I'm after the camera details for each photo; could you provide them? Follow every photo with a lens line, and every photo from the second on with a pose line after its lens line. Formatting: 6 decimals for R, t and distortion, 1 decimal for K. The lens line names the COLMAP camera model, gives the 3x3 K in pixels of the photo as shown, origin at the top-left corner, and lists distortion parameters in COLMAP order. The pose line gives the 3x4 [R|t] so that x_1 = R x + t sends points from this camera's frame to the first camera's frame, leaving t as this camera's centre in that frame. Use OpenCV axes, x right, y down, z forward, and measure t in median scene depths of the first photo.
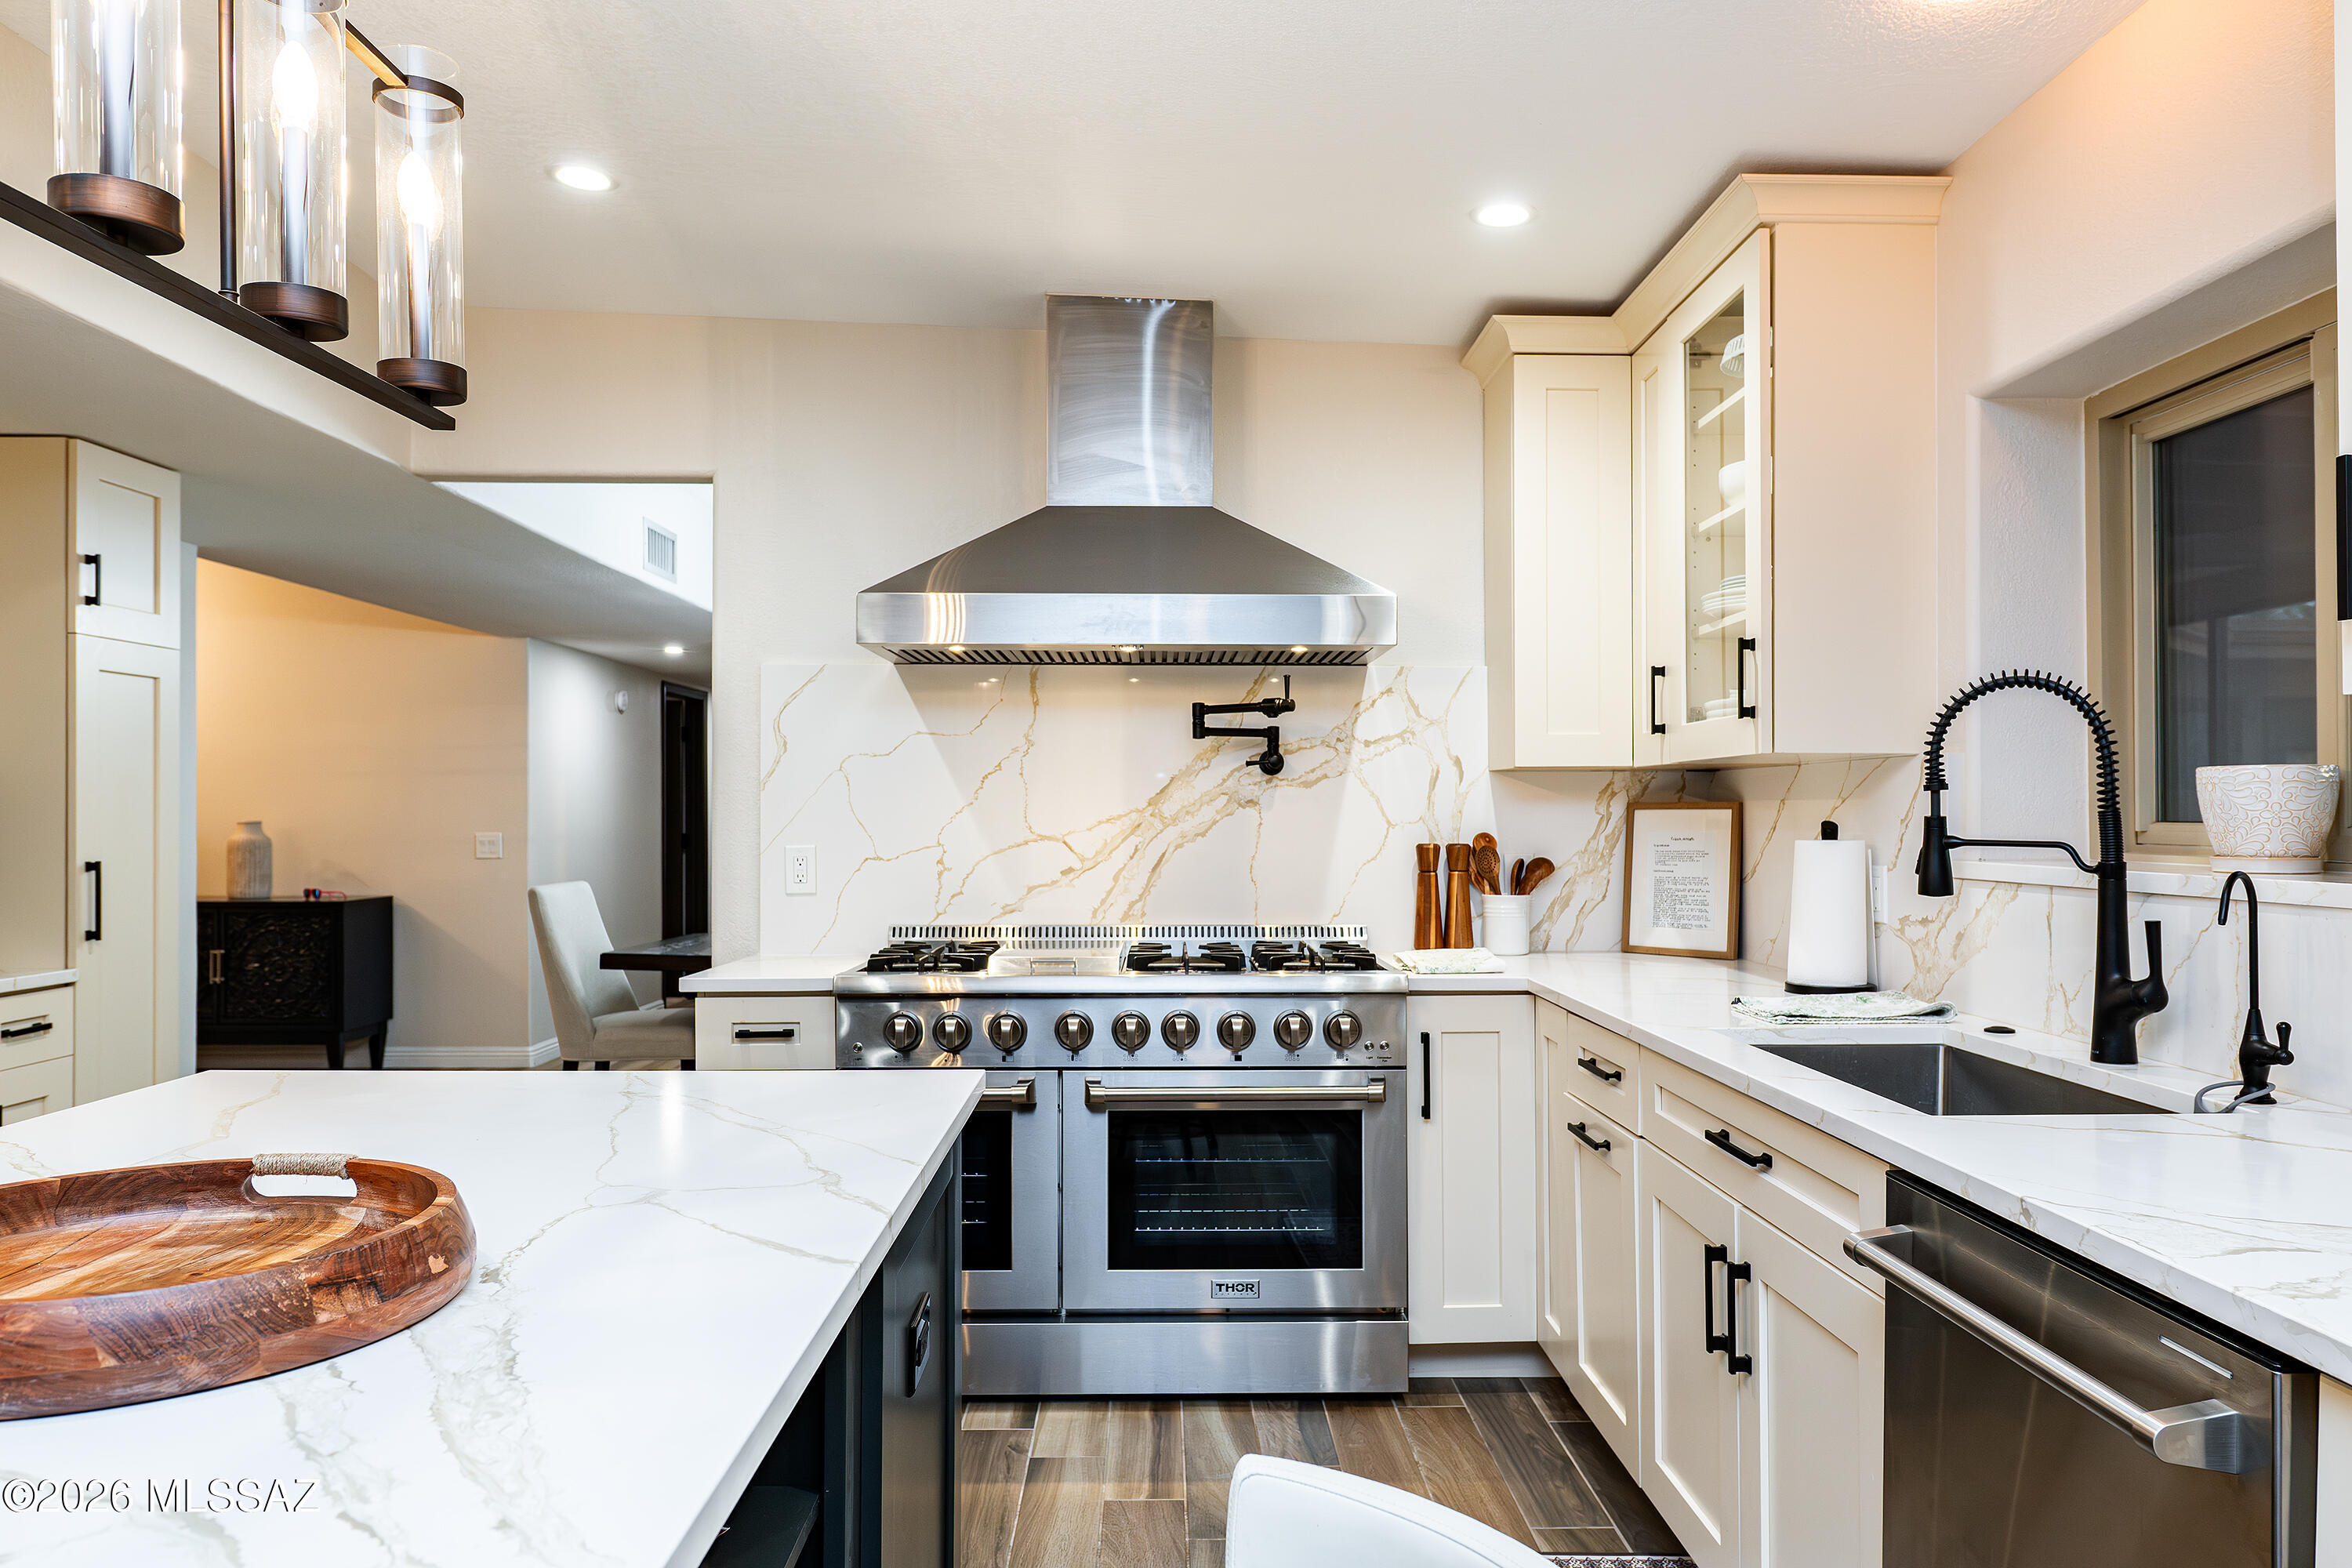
lens RADIAL K [[1577.2, 0, 1185.0], [0, 1577.2, 799.1], [0, 0, 1]] dist [-0.011597, -0.002159]
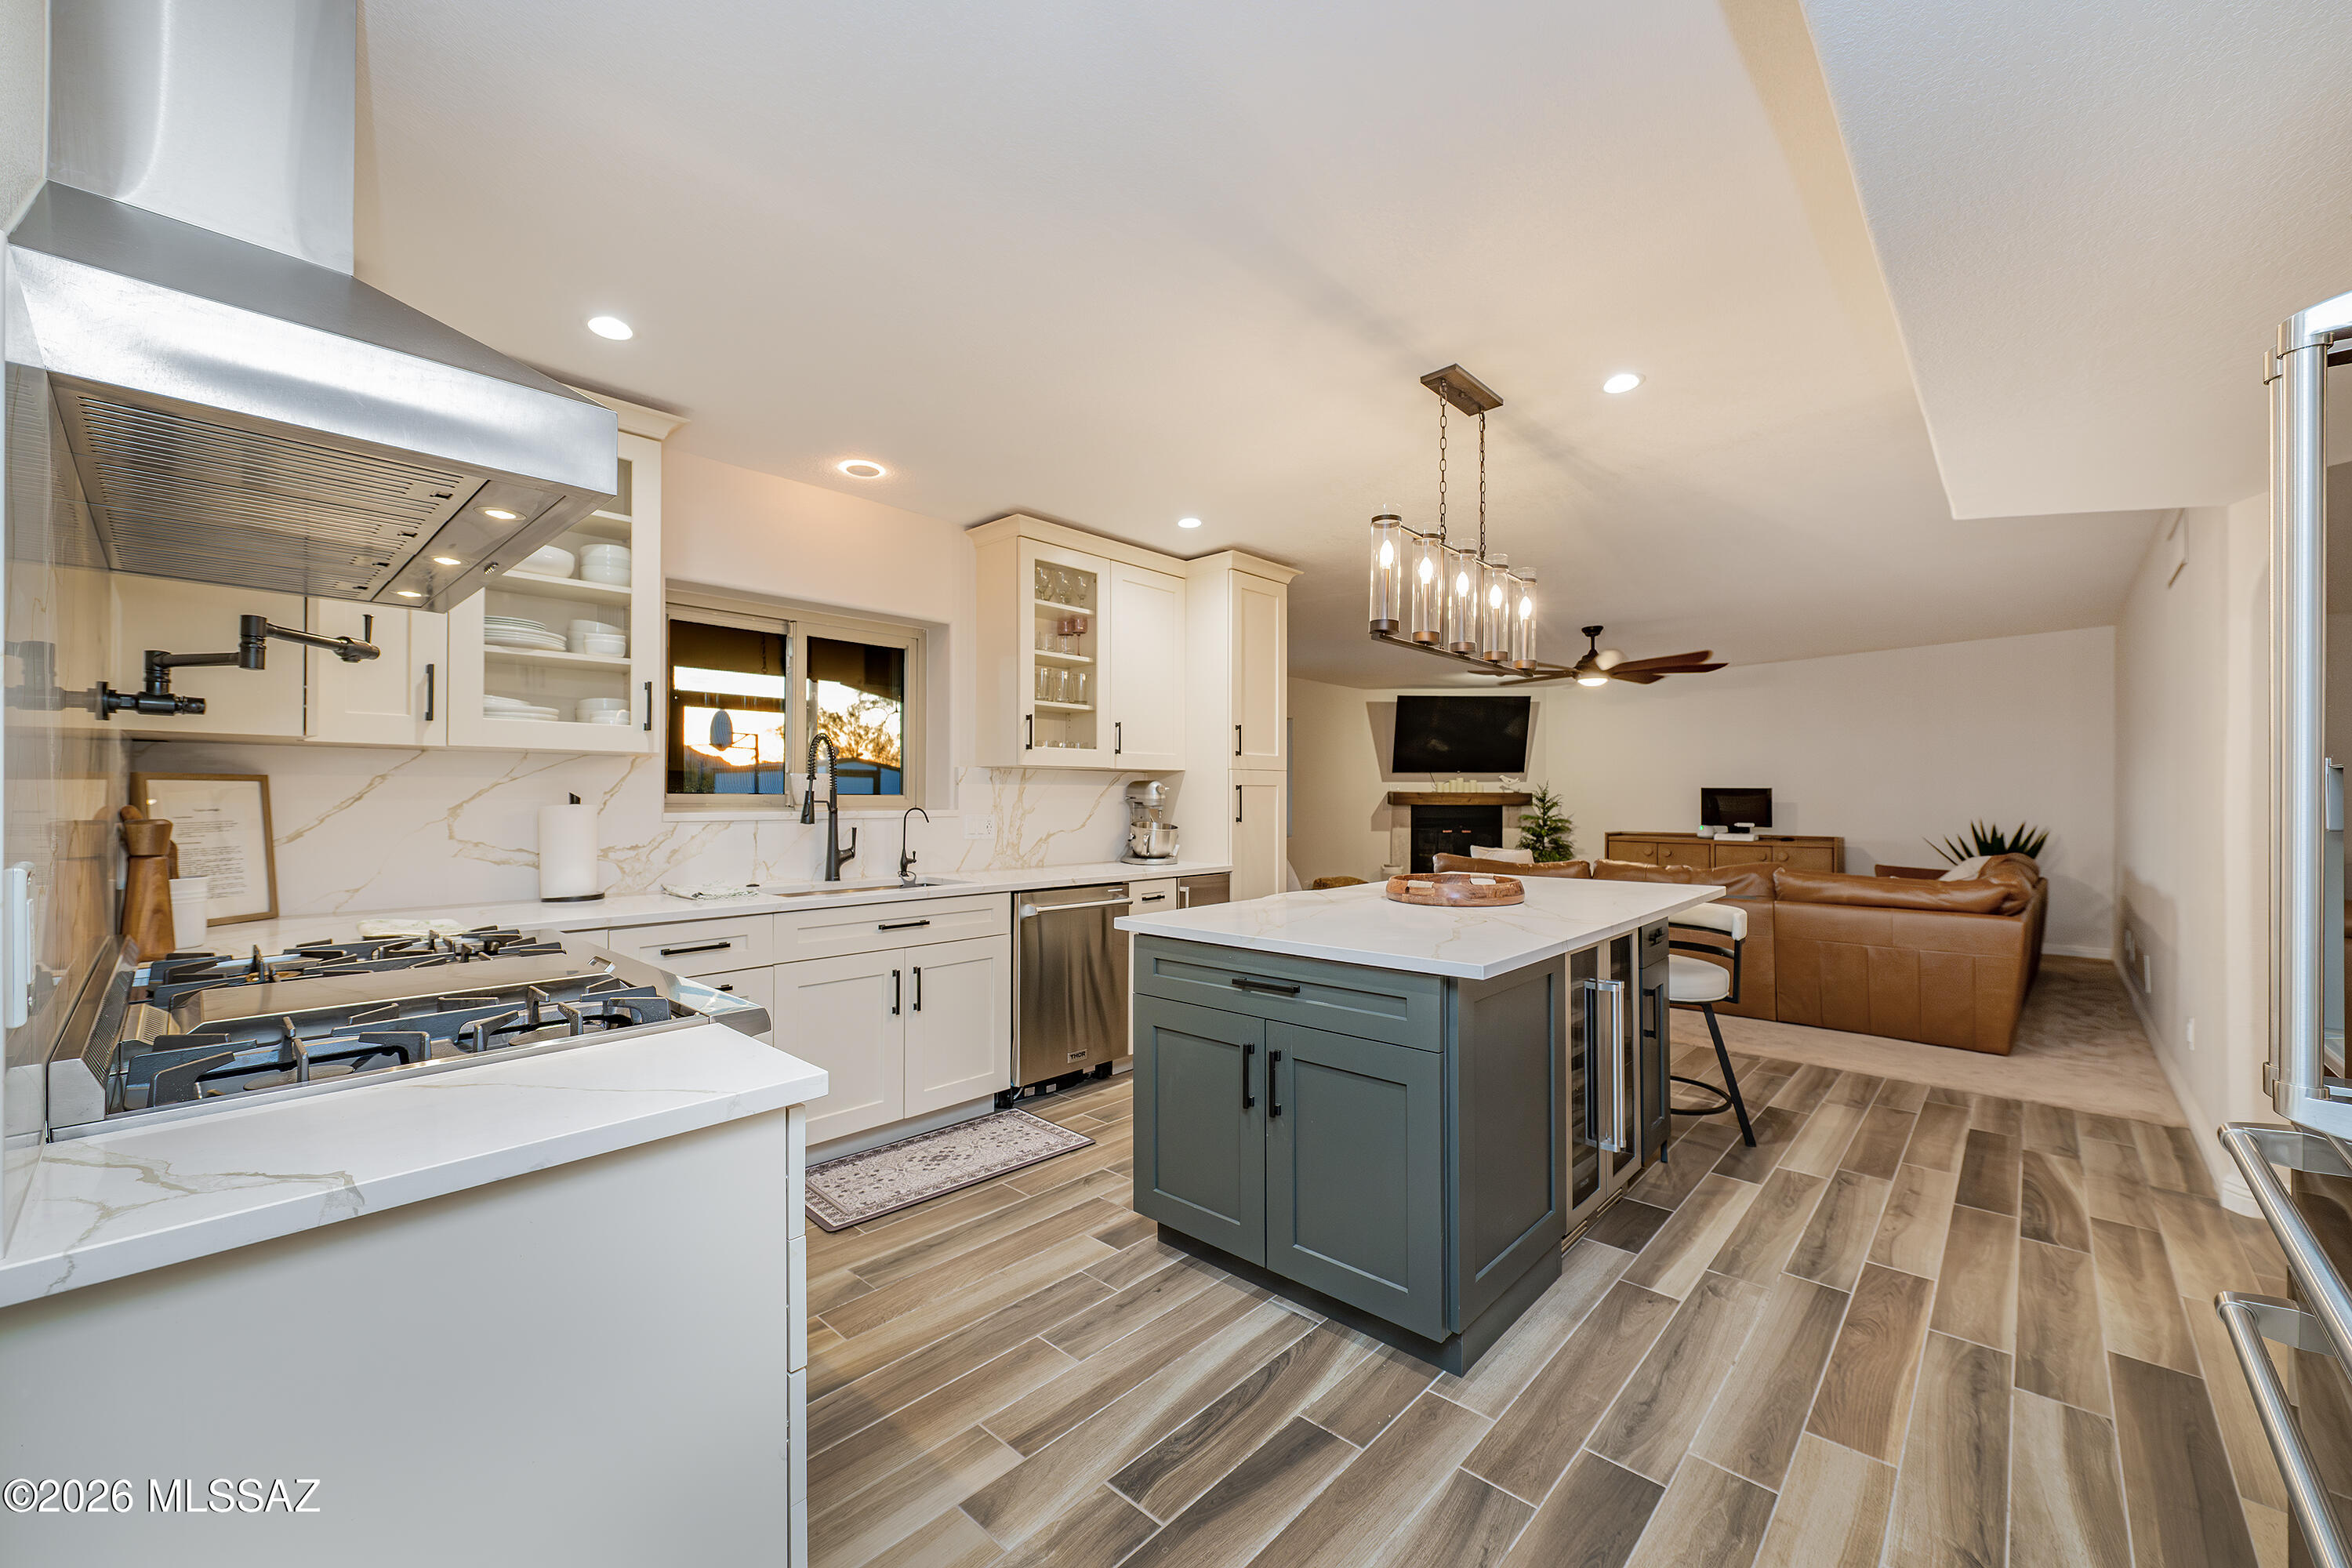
lens RADIAL K [[940.9, 0, 1169.4], [0, 940.9, 790.7], [0, 0, 1]] dist [0.003372, -0.000048]
pose [[-0.719575, 0.004282, 0.694401, -0.559482], [-0.008478, 0.999852, -0.014951, 0.016834], [-0.694363, -0.016646, -0.719433, 1.027771]]
